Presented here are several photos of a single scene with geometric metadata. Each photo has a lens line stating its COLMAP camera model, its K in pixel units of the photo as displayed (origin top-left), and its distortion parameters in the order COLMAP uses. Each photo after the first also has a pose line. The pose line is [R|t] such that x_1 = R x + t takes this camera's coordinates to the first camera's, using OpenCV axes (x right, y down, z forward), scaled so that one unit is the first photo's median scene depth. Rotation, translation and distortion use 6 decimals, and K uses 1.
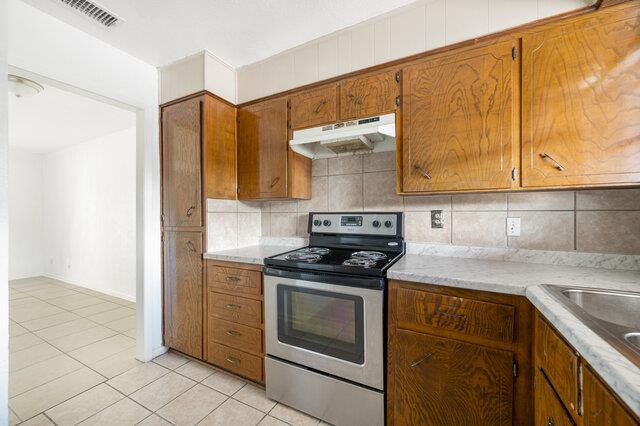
lens RADIAL K [[254.6, 0, 318.7], [0, 254.6, 214.5], [0, 0, 1]] dist [-0.002080, -0.000075]
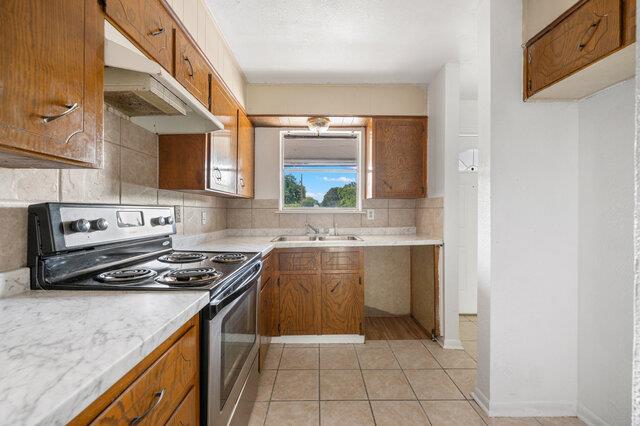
lens RADIAL K [[254.6, 0, 316.4], [0, 254.6, 210.5], [0, 0, 1]] dist [-0.002080, -0.000075]
pose [[-0.474204, 0.002111, 0.880412, -0.801793], [-0.000403, 0.999997, -0.002614, 0.007040], [-0.880415, -0.001595, -0.474202, 1.074082]]
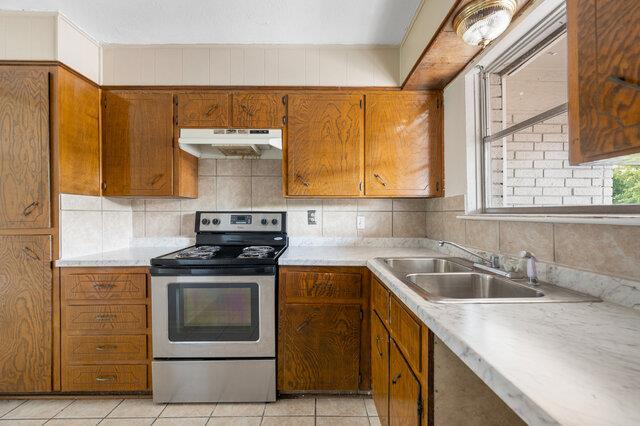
lens RADIAL K [[254.6, 0, 320.4], [0, 254.6, 214.0], [0, 0, 1]] dist [-0.002080, -0.000075]
pose [[0.879533, 0.001787, 0.475834, -0.110709], [-0.002206, 0.999998, 0.000322, 0.001123], [-0.475832, -0.001333, 0.879535, -0.147272]]
